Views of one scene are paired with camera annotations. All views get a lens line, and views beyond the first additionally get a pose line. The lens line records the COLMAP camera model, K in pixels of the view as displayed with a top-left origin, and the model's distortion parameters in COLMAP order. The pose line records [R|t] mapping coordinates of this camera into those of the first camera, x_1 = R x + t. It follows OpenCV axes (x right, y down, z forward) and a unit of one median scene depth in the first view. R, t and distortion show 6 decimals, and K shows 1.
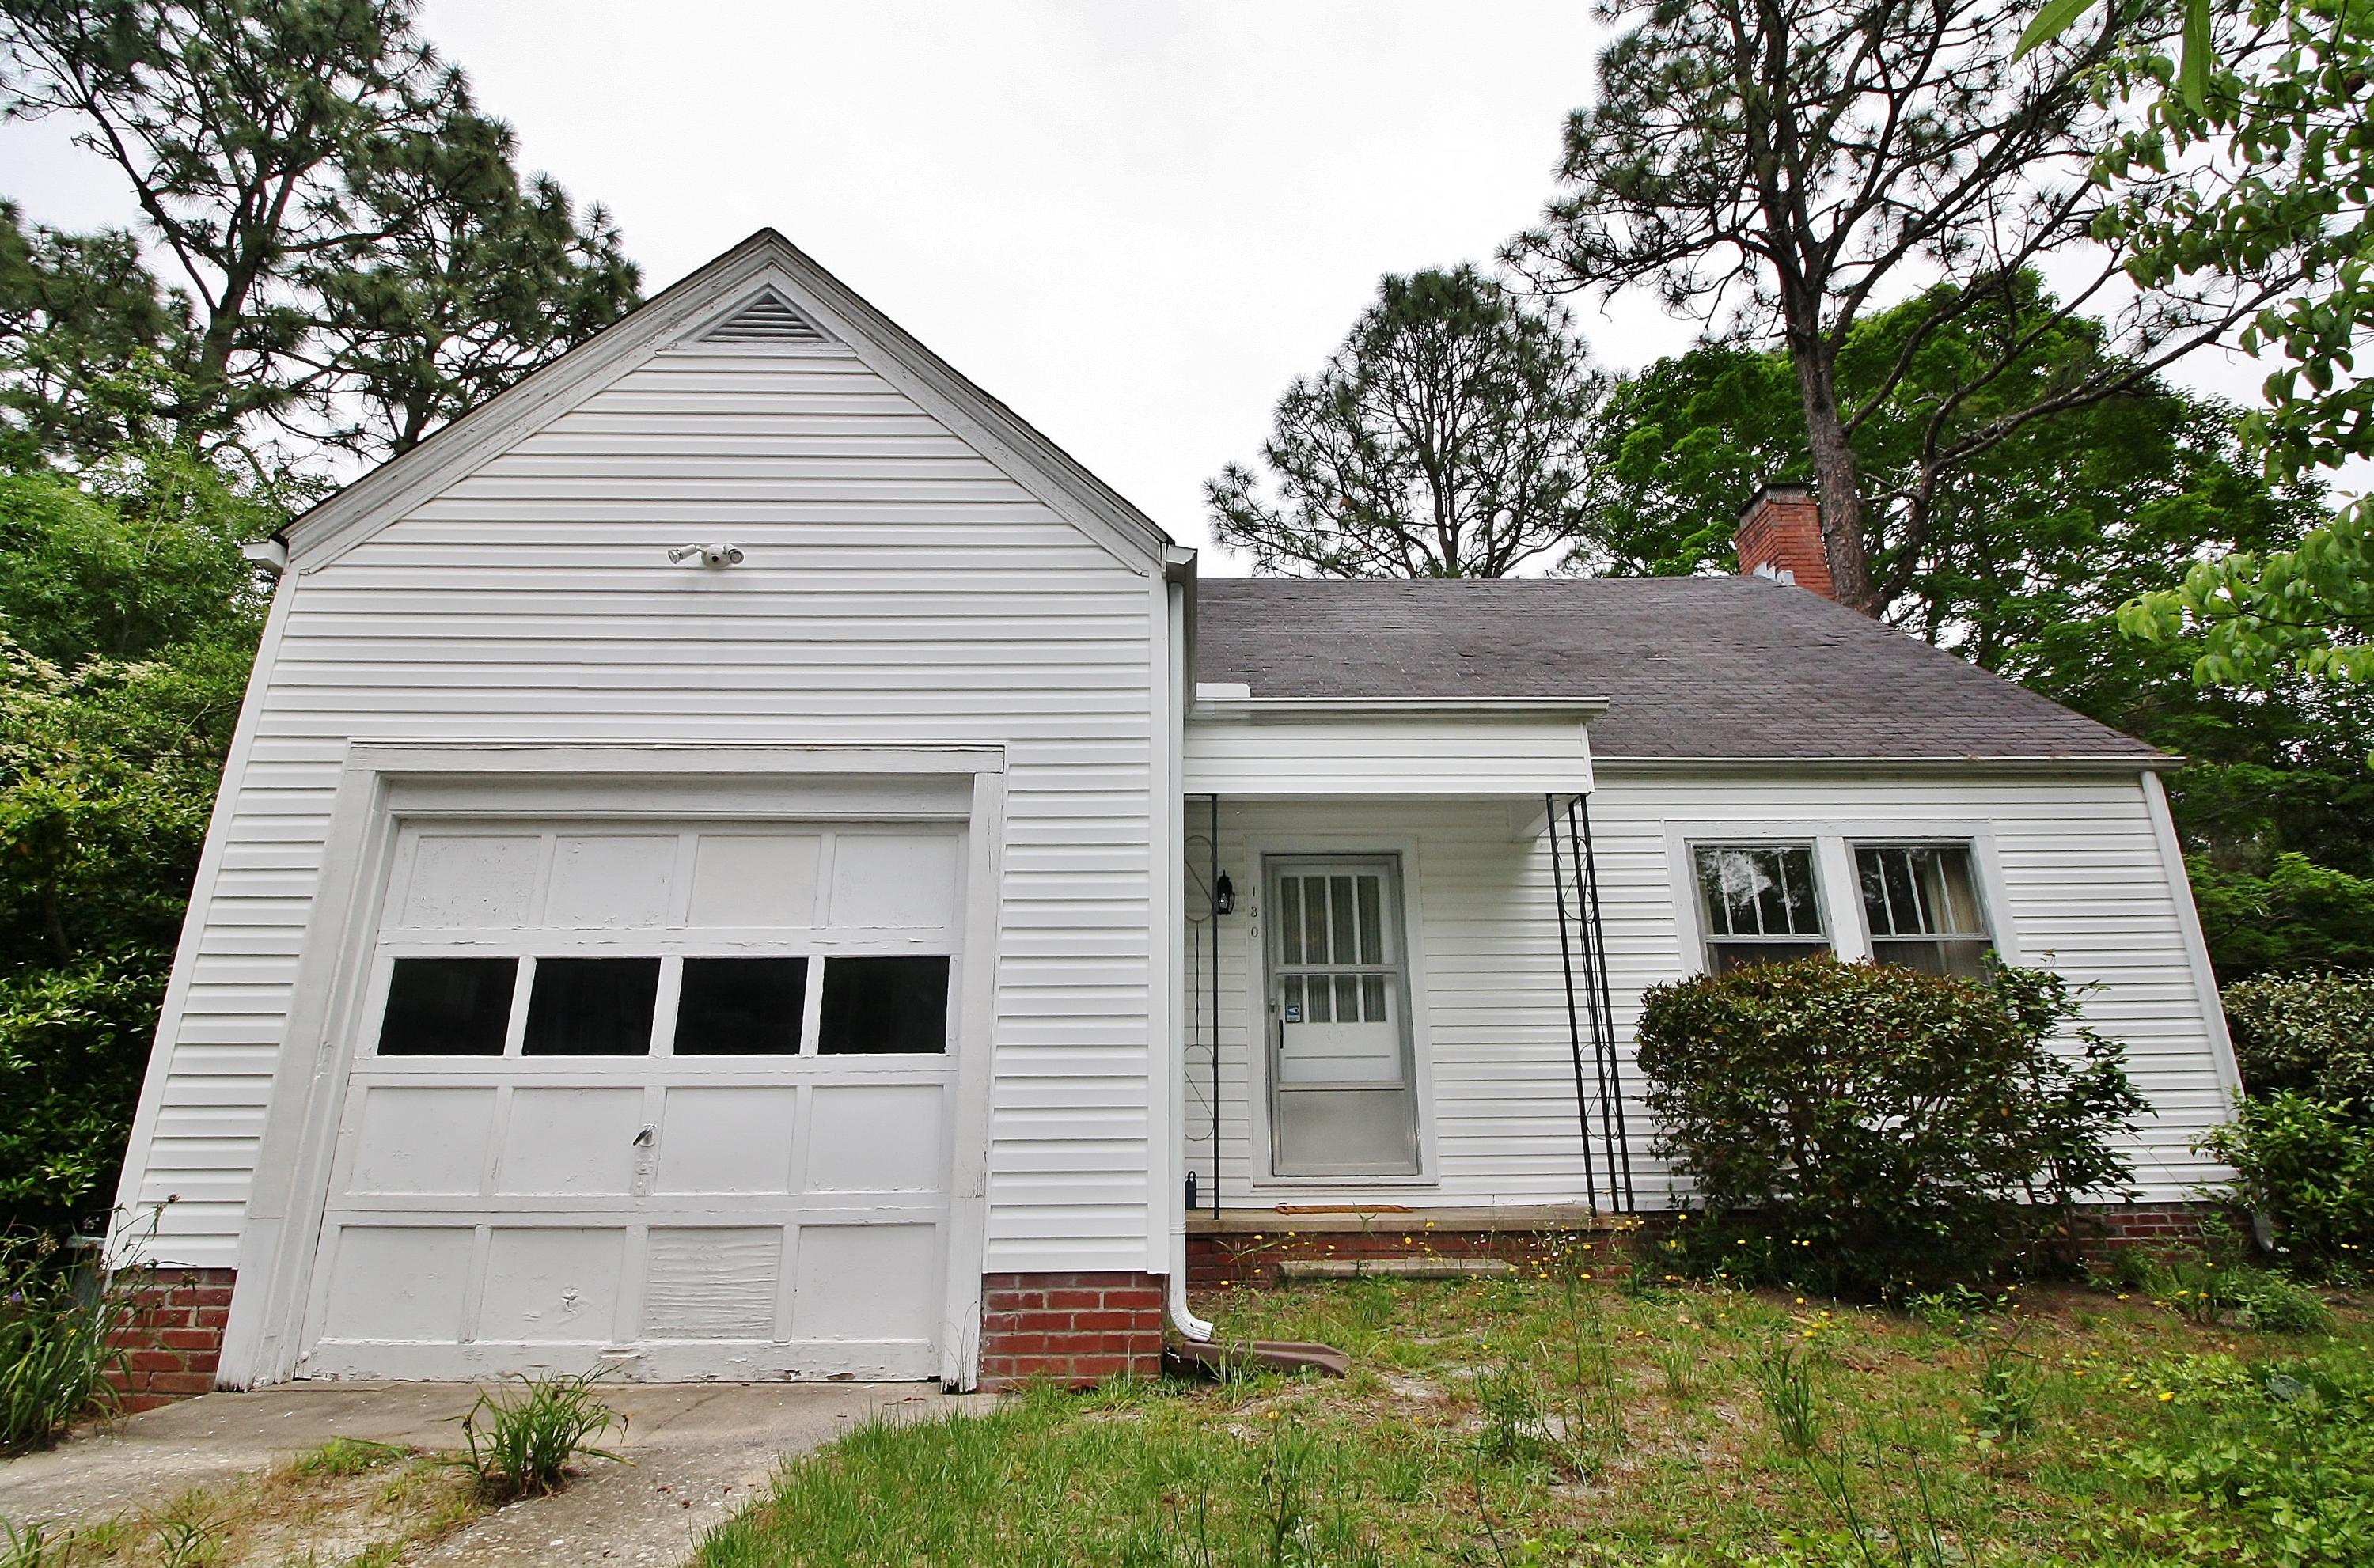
lens RADIAL K [[1126.2, 0, 1199.1], [0, 1126.2, 789.0], [0, 0, 1]] dist [-0.000060, -0.013948]
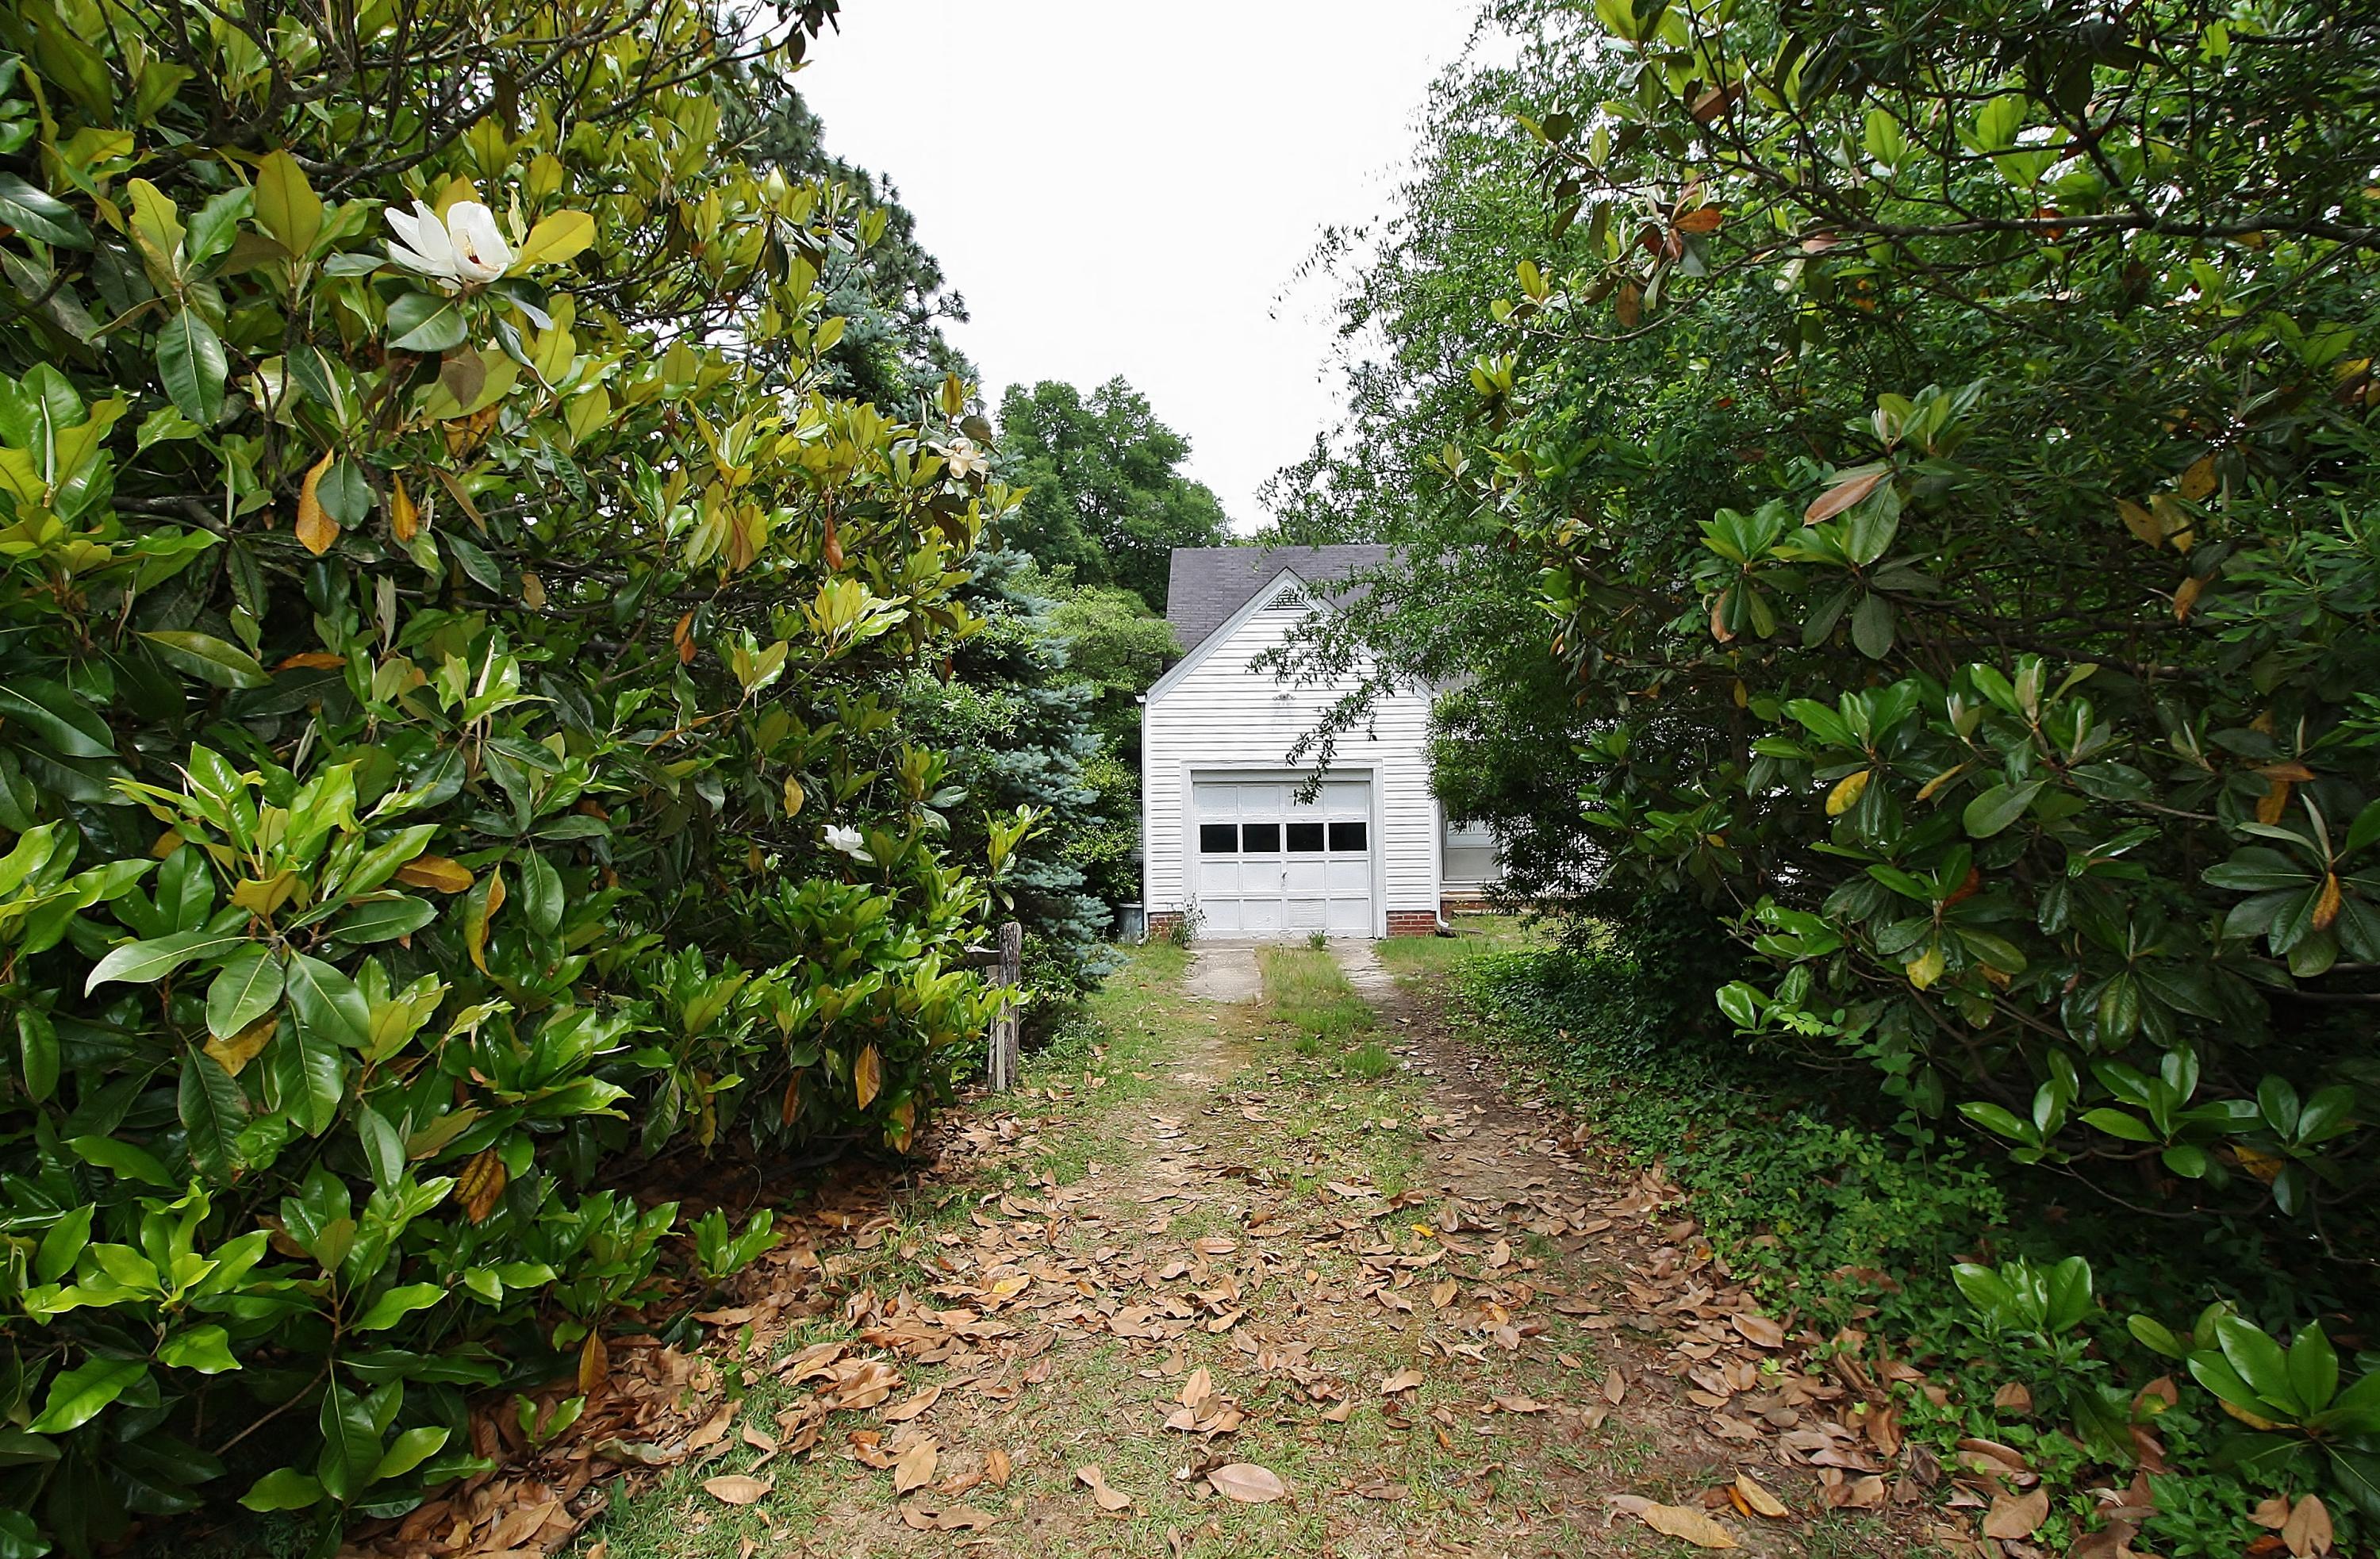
lens RADIAL K [[1132.9, 0, 1182.9], [0, 1132.9, 771.4], [0, 0, 1]] dist [0.000638, -0.000012]
pose [[0.998530, -0.007631, -0.053656, -0.571847], [0.021530, 0.964419, 0.263500, -0.876154], [0.049736, -0.264268, 0.963166, -2.173429]]
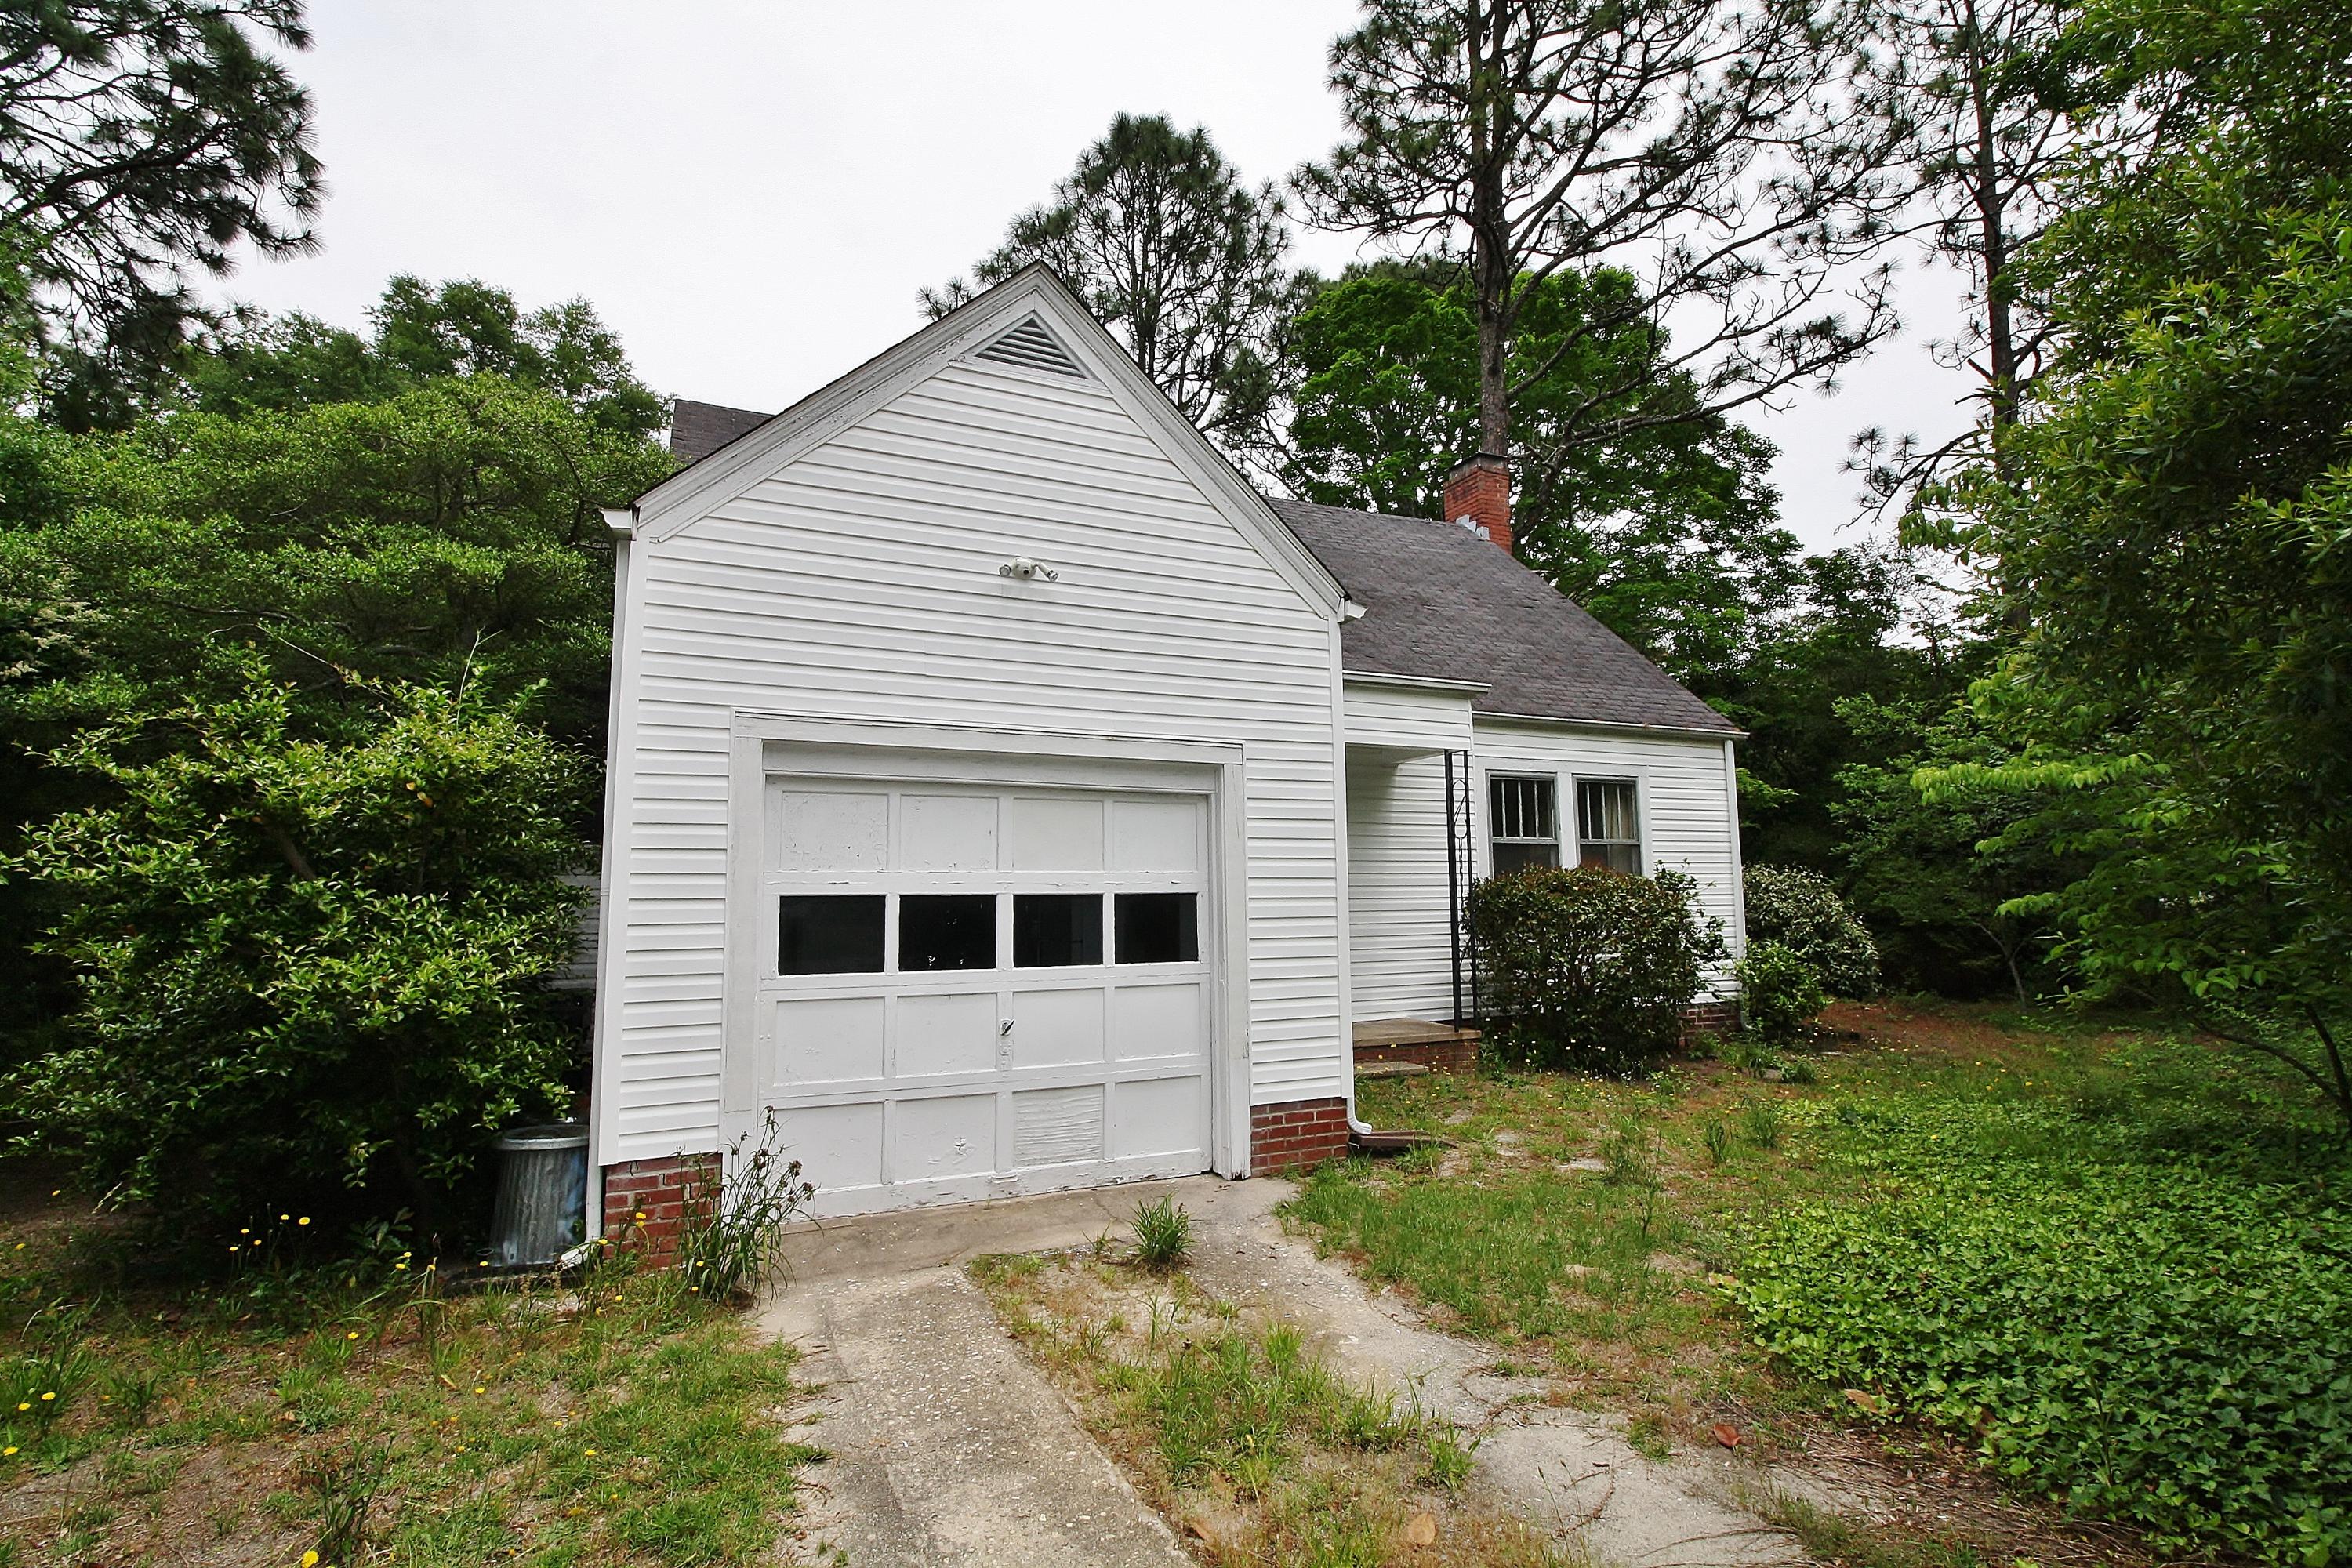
lens RADIAL K [[1106.6, 0, 1183.9], [0, 1106.6, 781.0], [0, 0, 1]] dist [0.000505, -0.014129]
pose [[0.915963, 0.041273, 0.399134, -0.779224], [-0.117248, 0.978815, 0.167854, -0.213974], [-0.383750, -0.200545, 0.901398, -0.205630]]
